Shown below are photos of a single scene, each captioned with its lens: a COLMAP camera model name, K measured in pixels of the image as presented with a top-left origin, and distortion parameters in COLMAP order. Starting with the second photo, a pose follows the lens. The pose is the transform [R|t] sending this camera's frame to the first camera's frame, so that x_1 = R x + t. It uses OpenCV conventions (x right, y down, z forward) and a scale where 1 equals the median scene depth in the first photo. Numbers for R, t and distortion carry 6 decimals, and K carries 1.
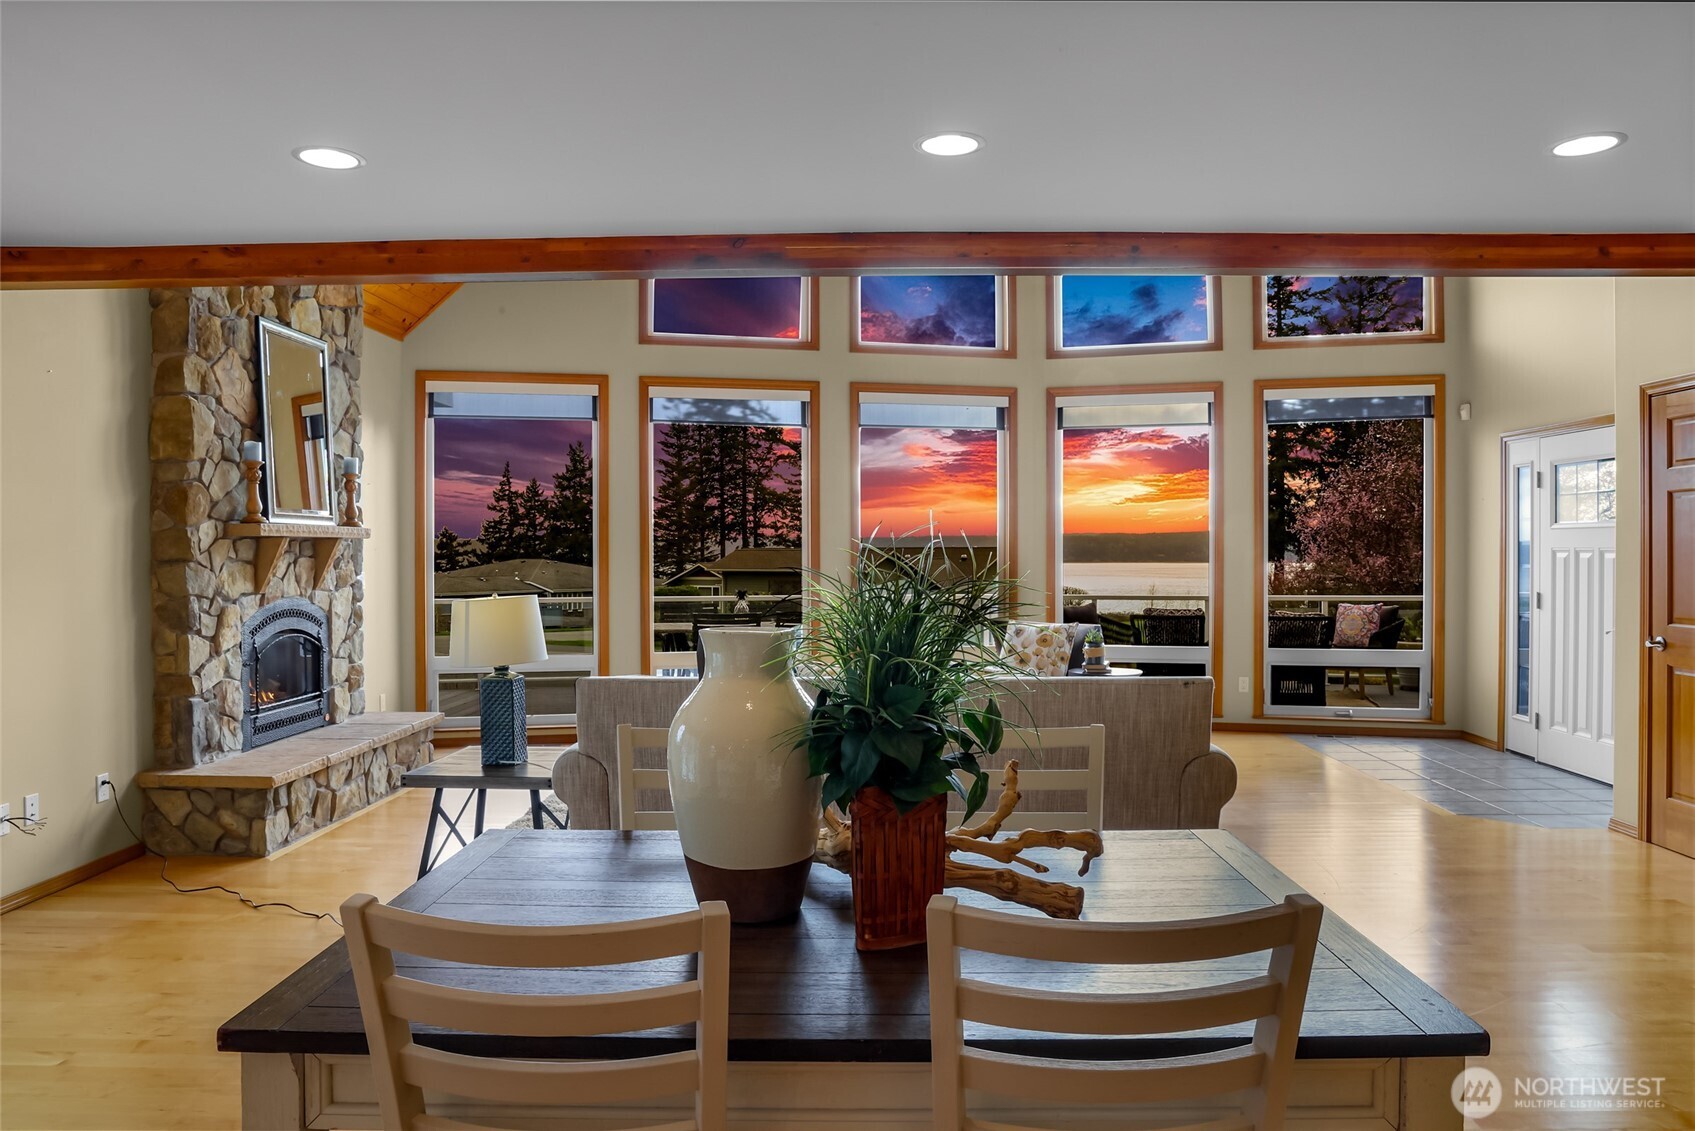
lens RADIAL K [[1188.3, 0, 835.4], [0, 1188.3, 568.1], [0, 0, 1]] dist [-0.082009, 0.055369]
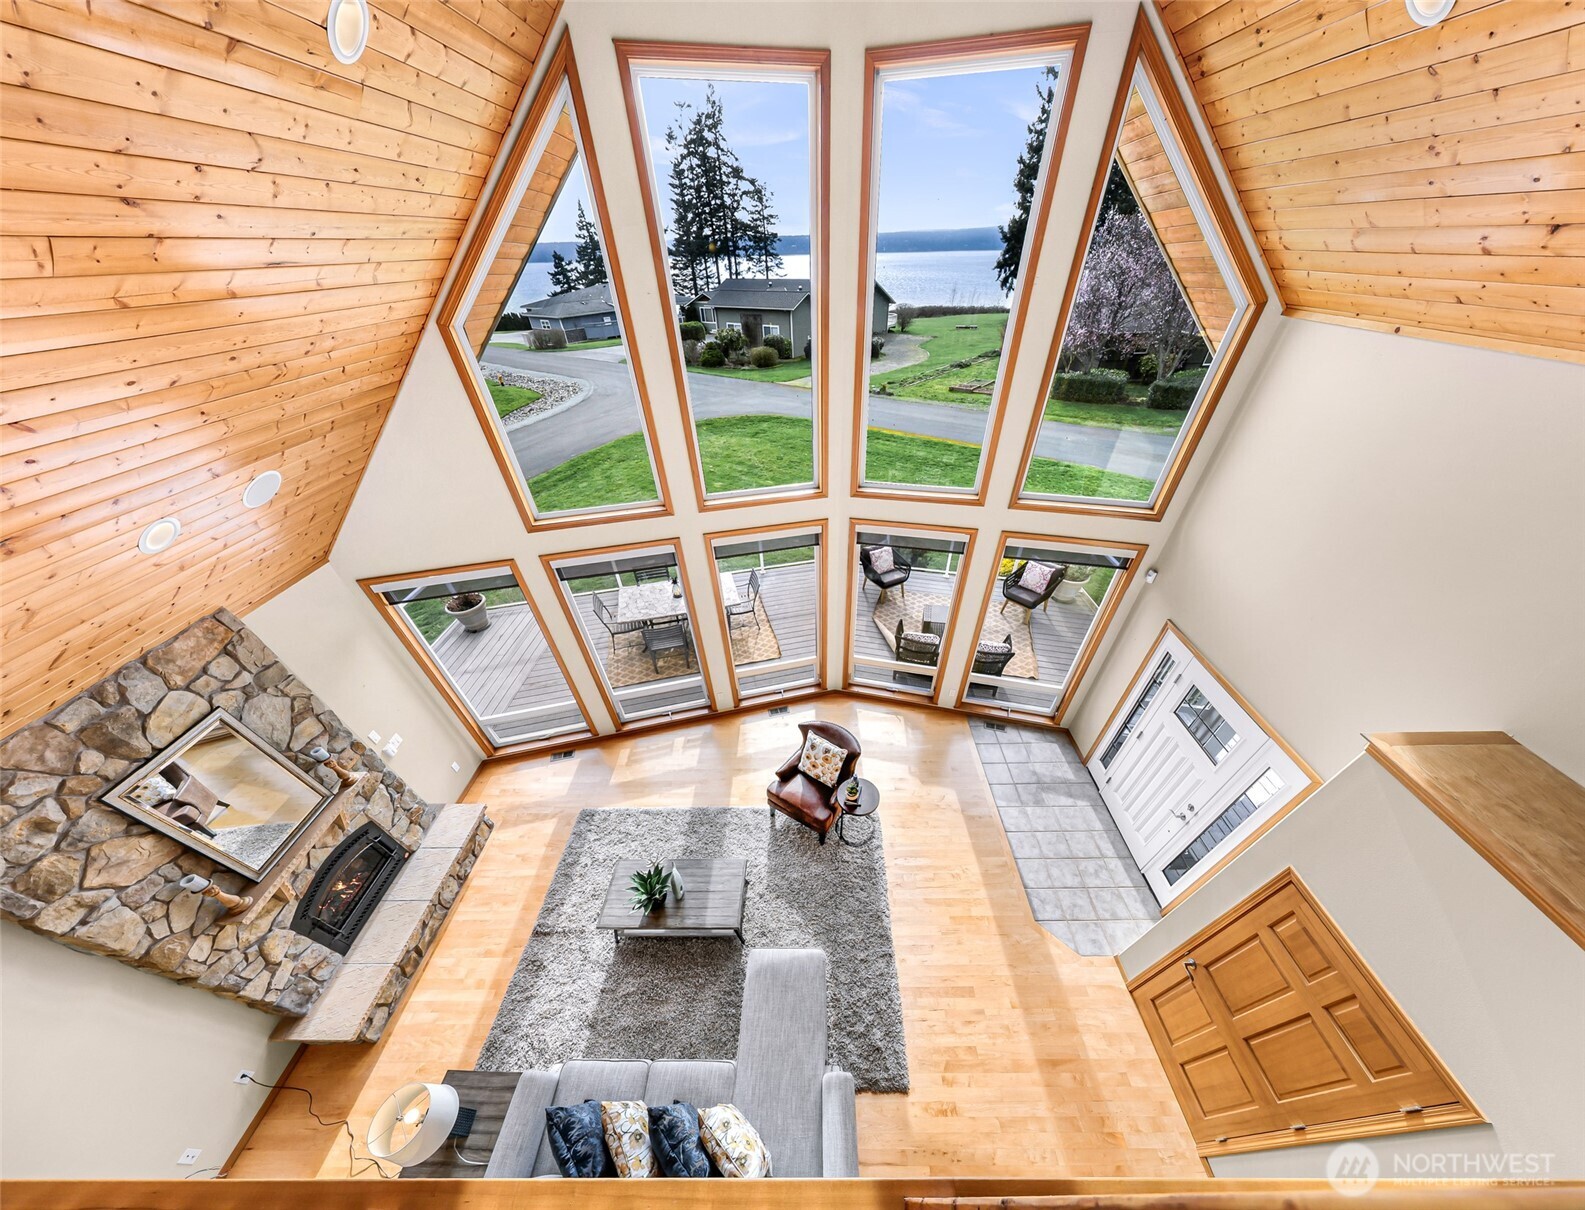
lens RADIAL K [[479.3, 0, 808.5], [0, 479.3, 687.7], [0, 0, 1]] dist [0.003145, -0.000183]
pose [[0.999203, -0.038946, 0.008789, 0.128571], [0.022823, 0.737807, 0.674626, -0.414644], [-0.032759, -0.673887, 0.738108, 0.497442]]
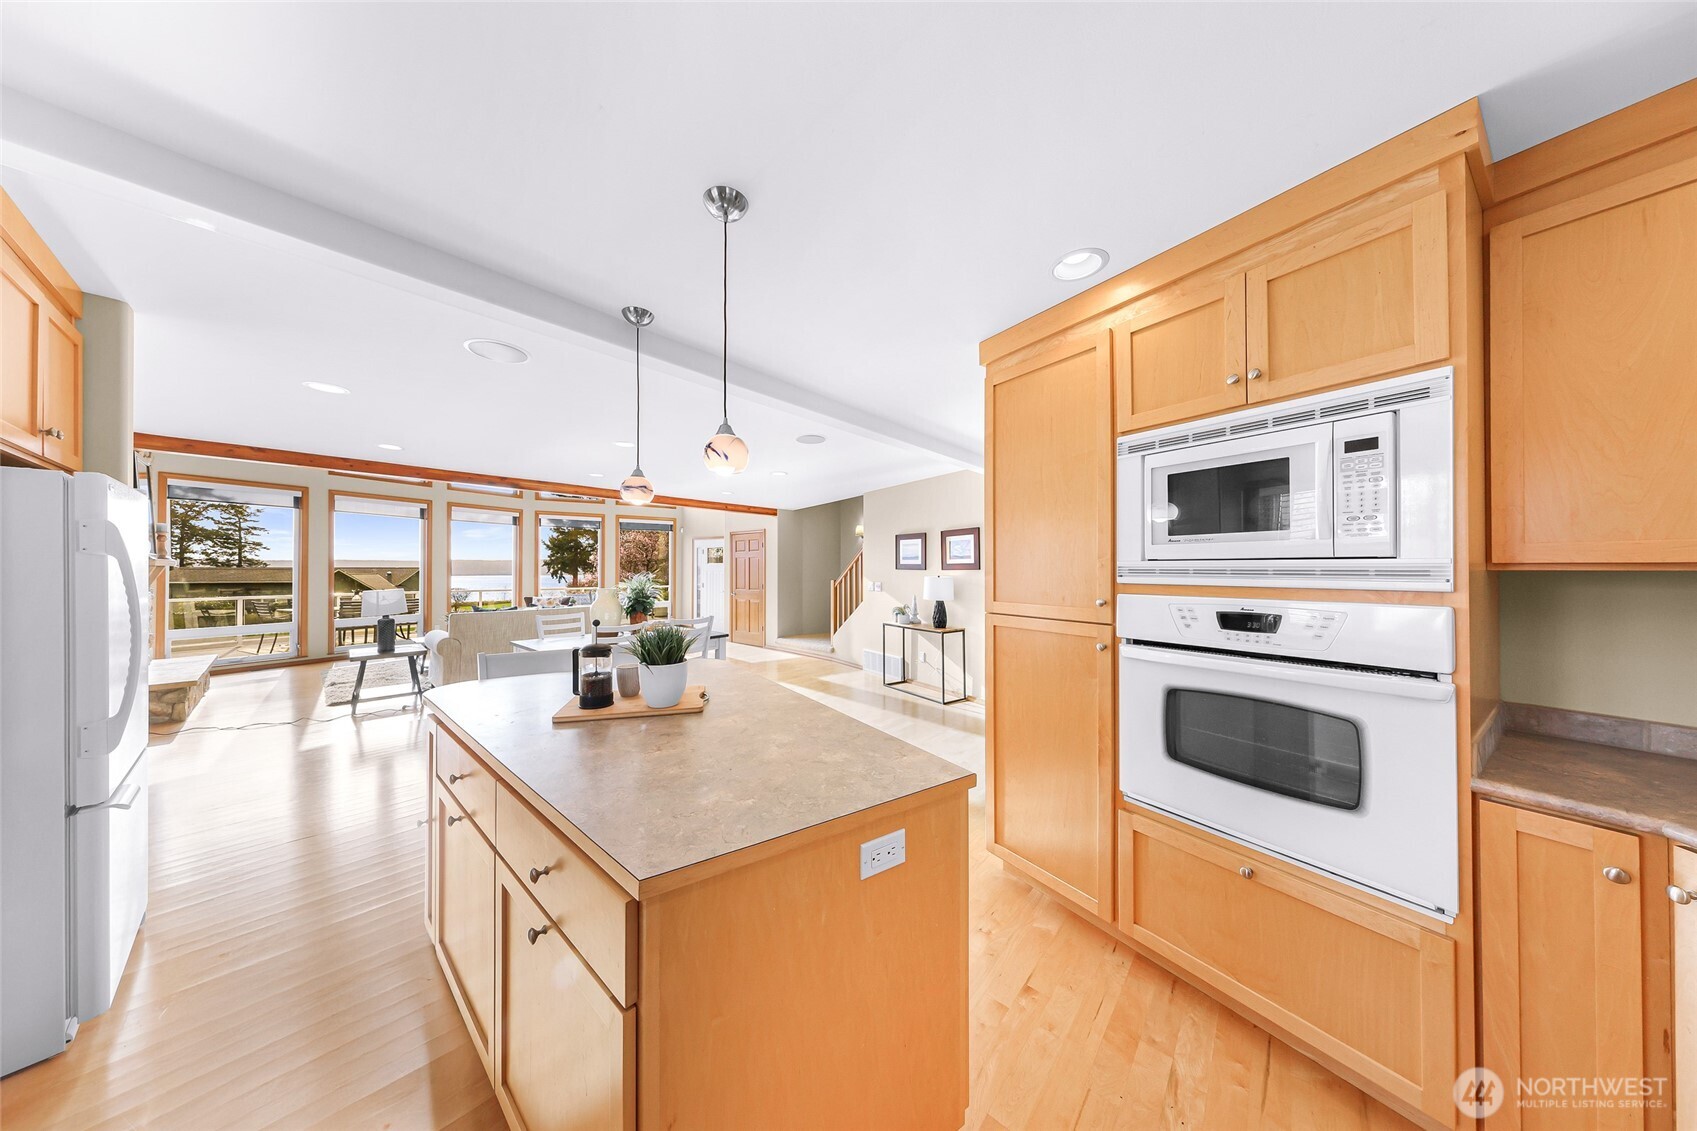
lens RADIAL K [[494.1, 0, 853.7], [0, 494.1, 572.4], [0, 0, 1]] dist [0.000697, -0.000065]
pose [[0.627974, -0.002608, 0.778230, -0.265888], [0.008732, 0.999955, -0.003696, -0.001332], [-0.778185, 0.009117, 0.627969, -0.302191]]
